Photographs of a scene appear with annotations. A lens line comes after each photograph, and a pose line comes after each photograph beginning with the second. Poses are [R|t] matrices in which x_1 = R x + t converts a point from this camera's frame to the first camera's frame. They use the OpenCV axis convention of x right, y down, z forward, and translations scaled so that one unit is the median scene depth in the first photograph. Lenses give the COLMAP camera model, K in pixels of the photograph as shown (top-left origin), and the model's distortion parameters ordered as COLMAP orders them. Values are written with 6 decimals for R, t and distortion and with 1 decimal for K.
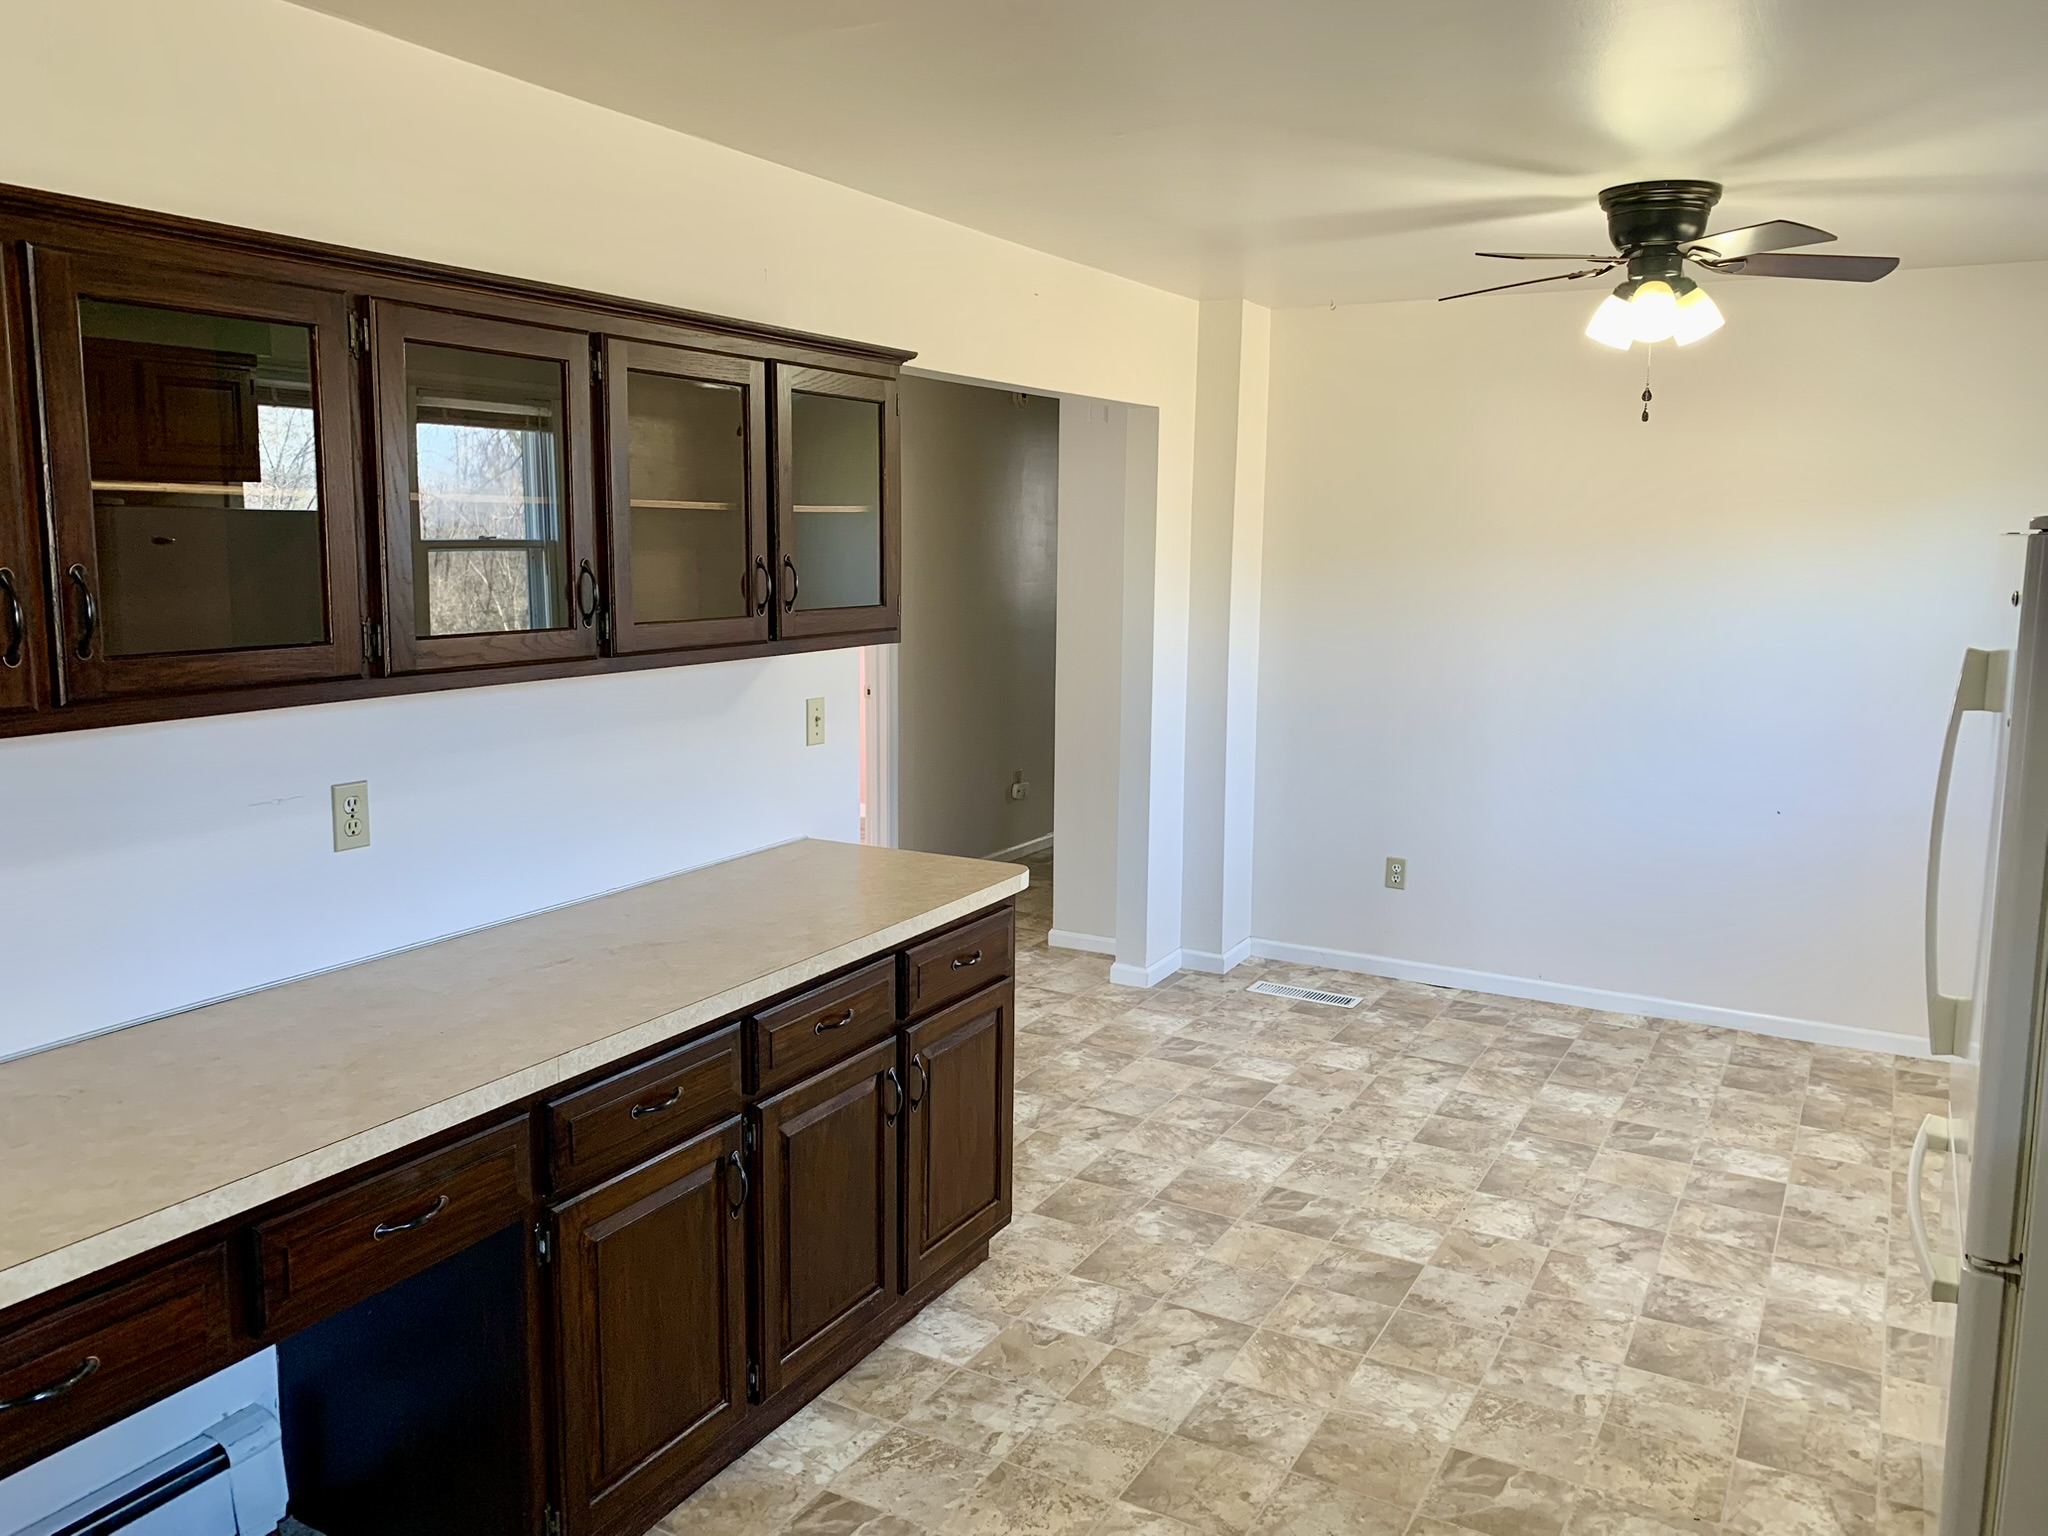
lens RADIAL K [[1559.7, 0, 1018.8], [0, 1559.7, 759.0], [0, 0, 1]] dist [0.047707, -0.054833]
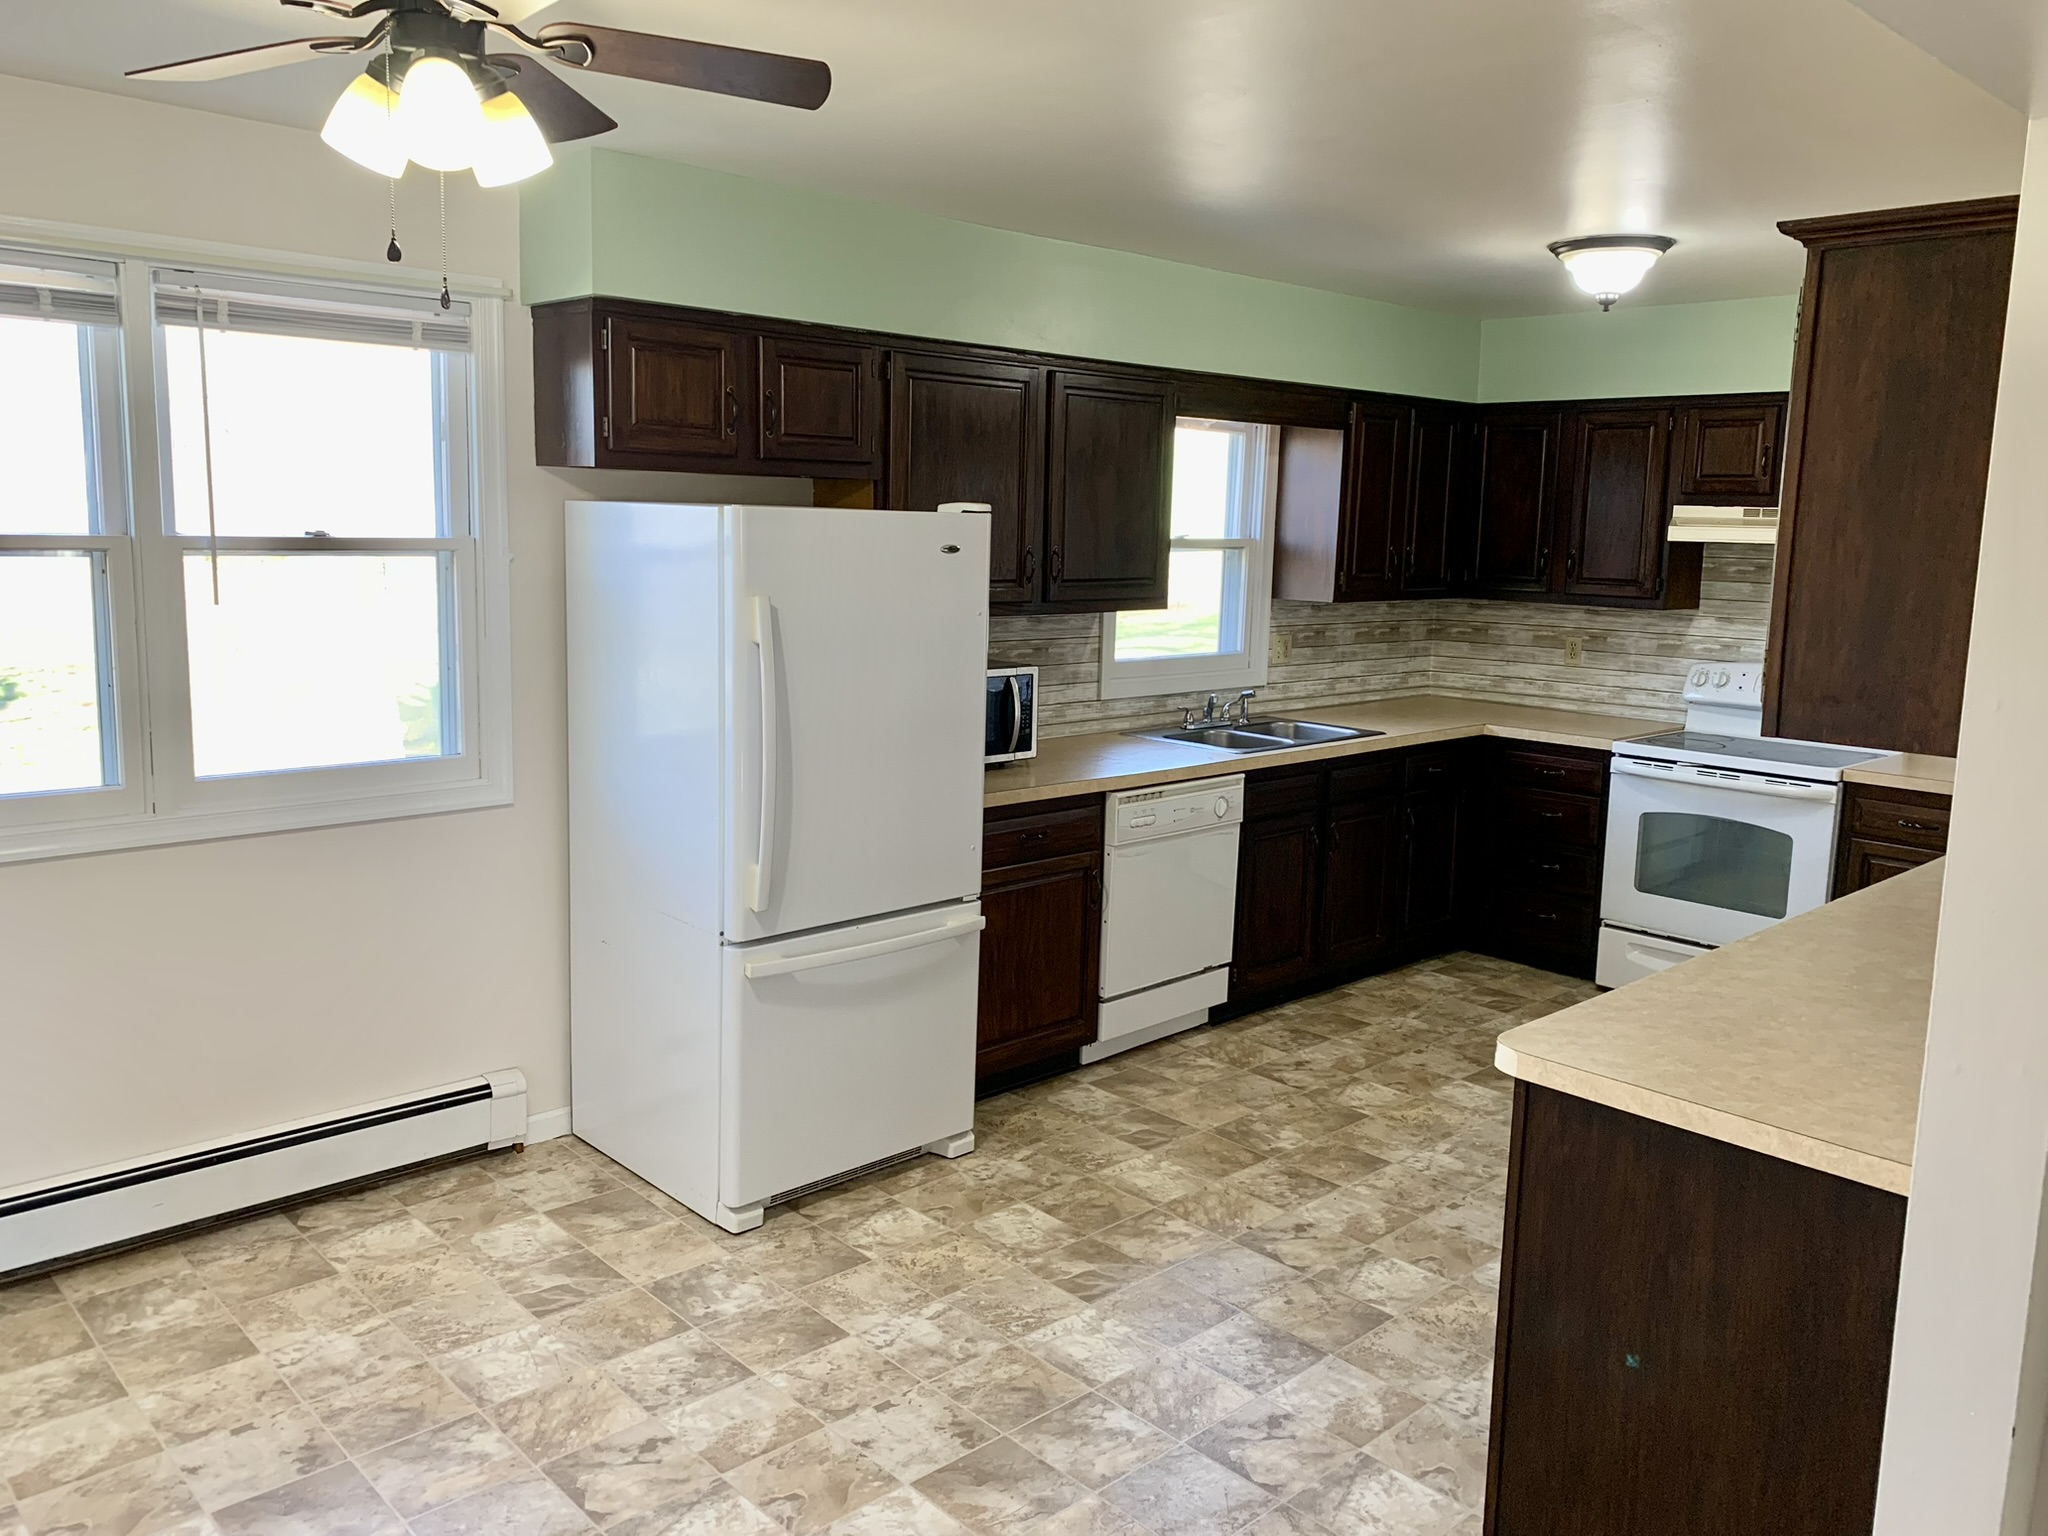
lens RADIAL K [[1559.7, 0, 1014.1], [0, 1559.7, 731.4], [0, 0, 1]] dist [0.047707, -0.054833]
pose [[-0.952182, -0.073587, 0.296538, 0.013599], [0.012766, 0.960133, 0.279252, -0.262976], [-0.305265, 0.269684, -0.913282, 1.750917]]
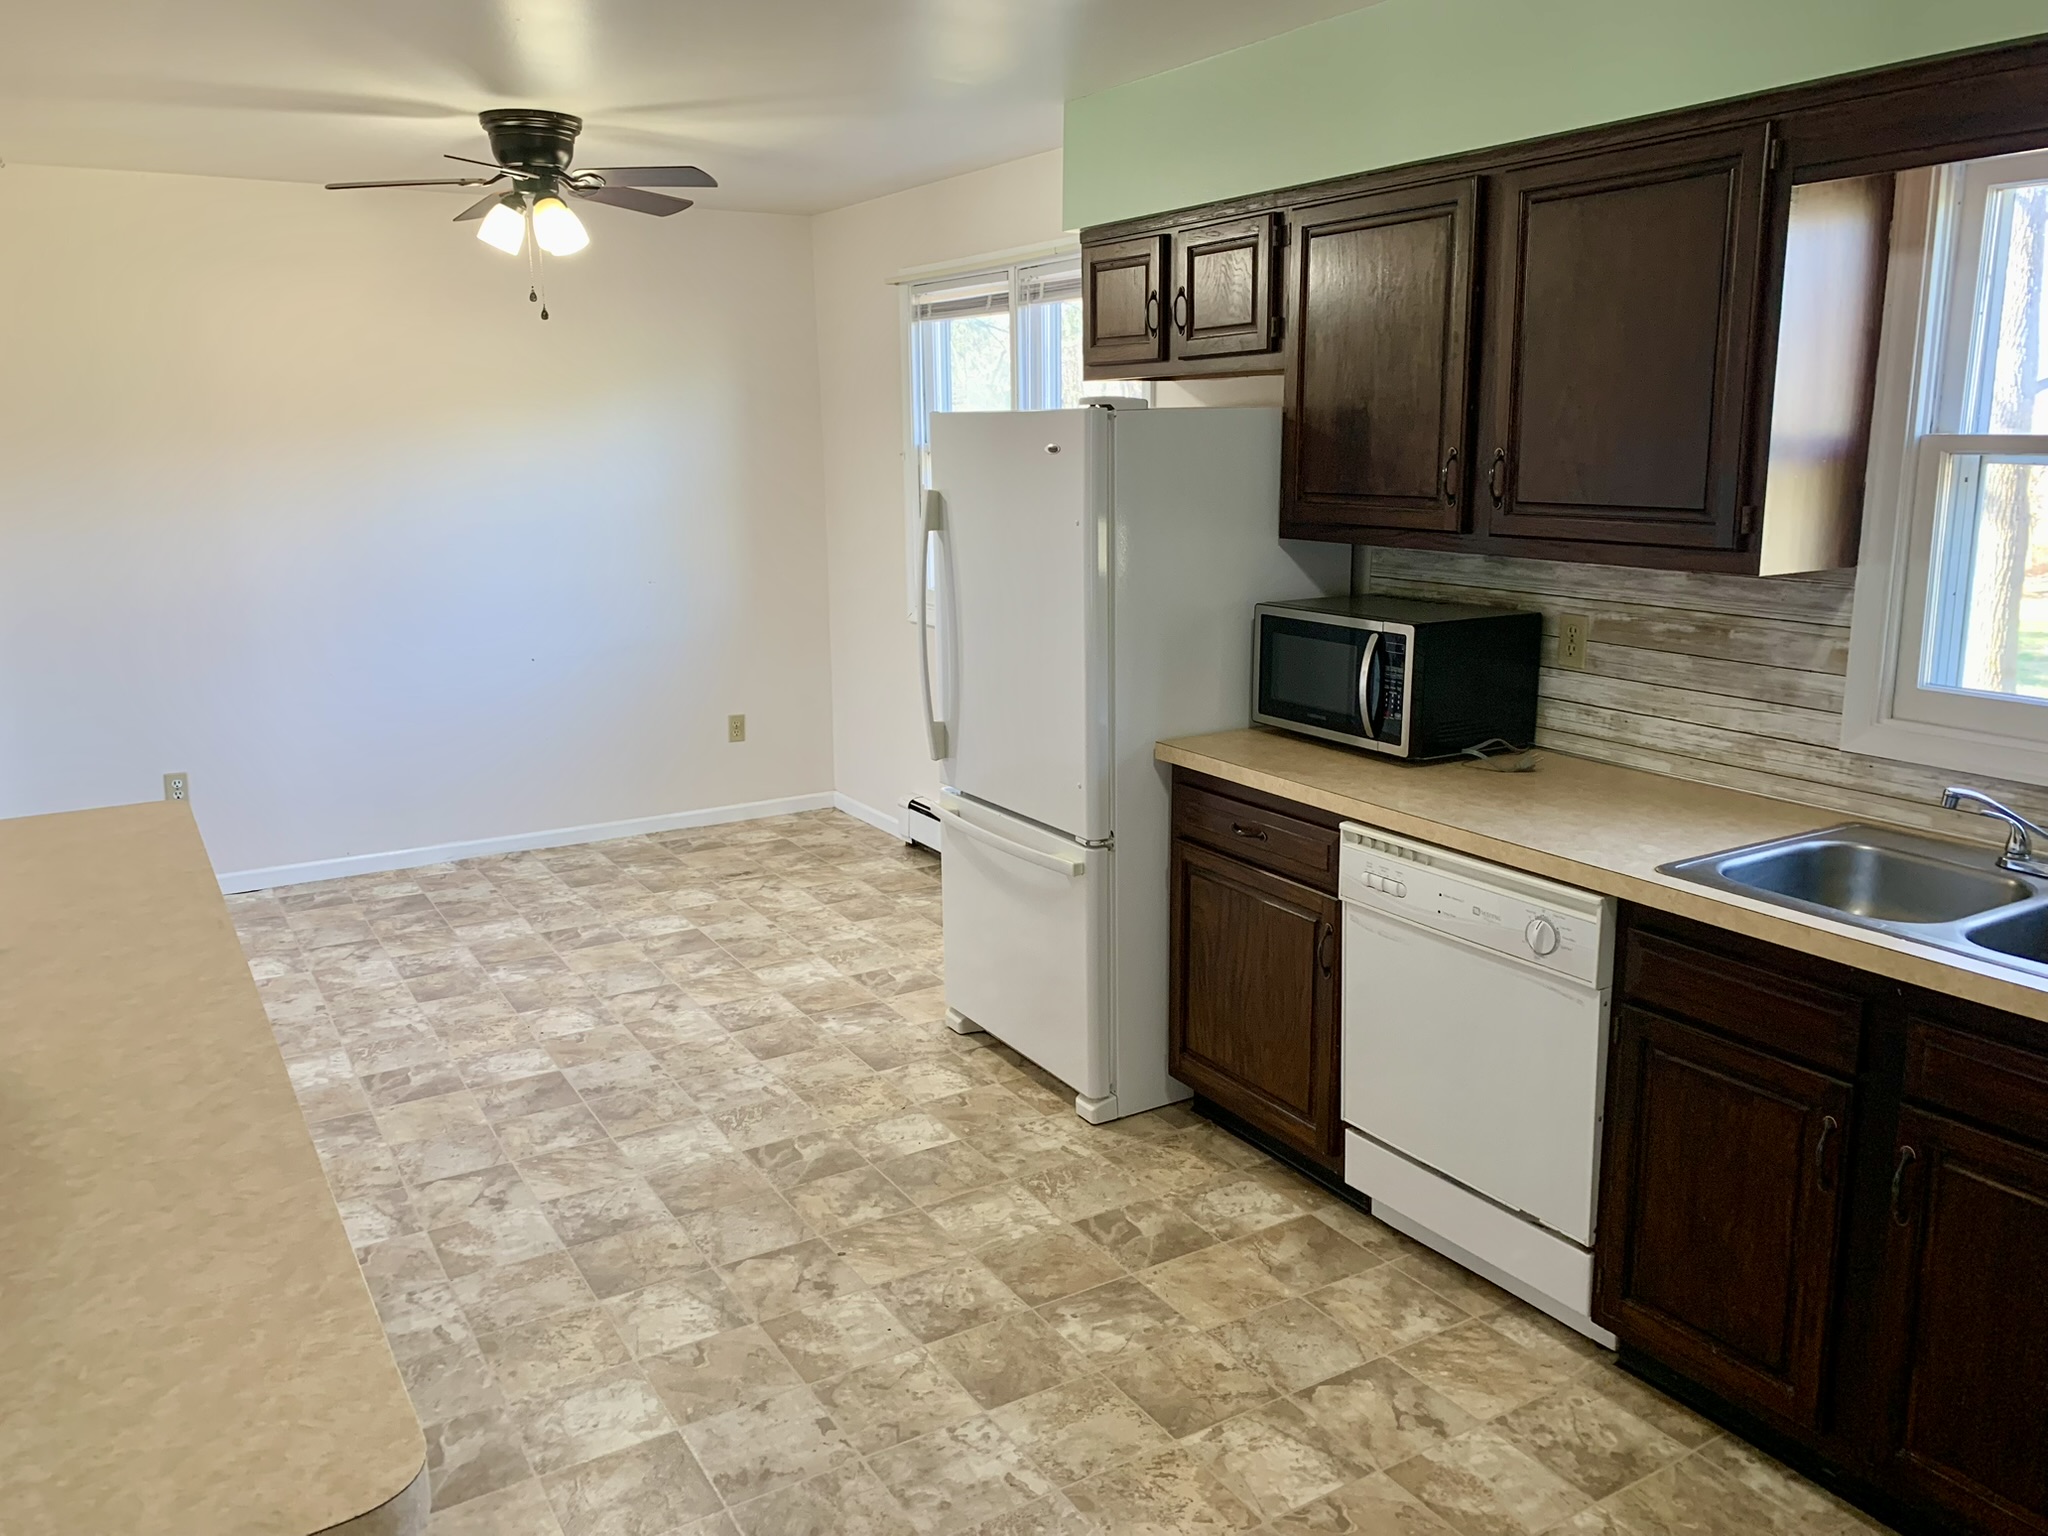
lens RADIAL K [[1559.7, 0, 1027.5], [0, 1559.7, 750.3], [0, 0, 1]] dist [0.047707, -0.054833]
pose [[0.492319, -0.190330, 0.849351, -0.546400], [0.141159, 0.980341, 0.137861, -0.013932], [-0.858892, 0.052022, 0.509507, 0.134938]]
